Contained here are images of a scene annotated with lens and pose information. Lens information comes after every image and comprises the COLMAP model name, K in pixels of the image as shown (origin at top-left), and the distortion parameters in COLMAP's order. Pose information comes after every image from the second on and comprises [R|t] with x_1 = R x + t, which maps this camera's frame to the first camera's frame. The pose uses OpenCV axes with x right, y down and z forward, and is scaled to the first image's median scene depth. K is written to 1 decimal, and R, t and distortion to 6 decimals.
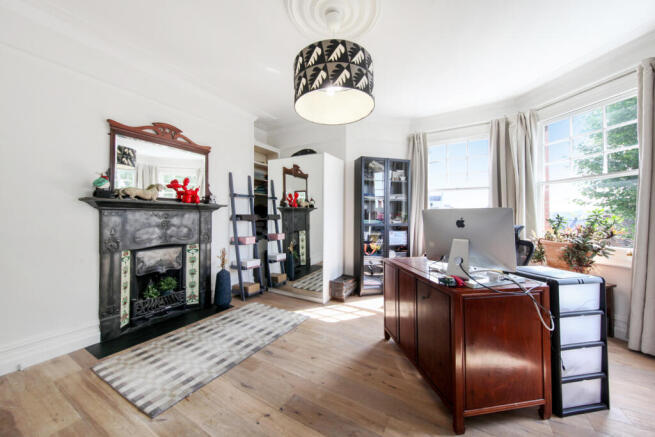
lens RADIAL K [[226.7, 0, 344.8], [0, 226.7, 215.7], [0, 0, 1]] dist [0.001095, 0.000004]
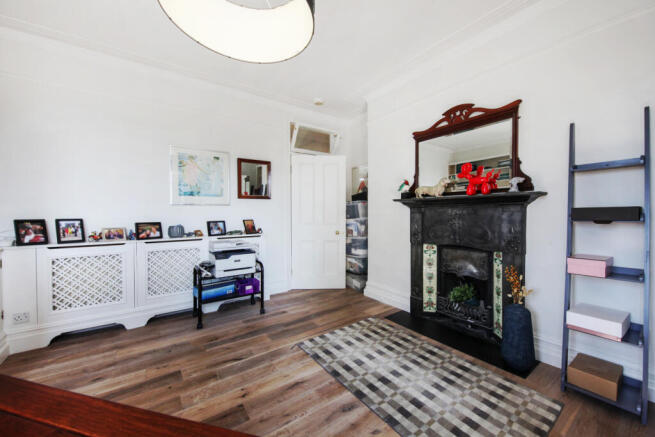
lens RADIAL K [[240.9, 0, 327.5], [0, 240.9, 218.5], [0, 0, 1]] dist [0.000553, 0.000016]
pose [[-0.428608, 0.016308, -0.903343, 0.296595], [0.001718, 0.999850, 0.017236, 0.008949], [0.903489, 0.005836, -0.428572, 1.069238]]
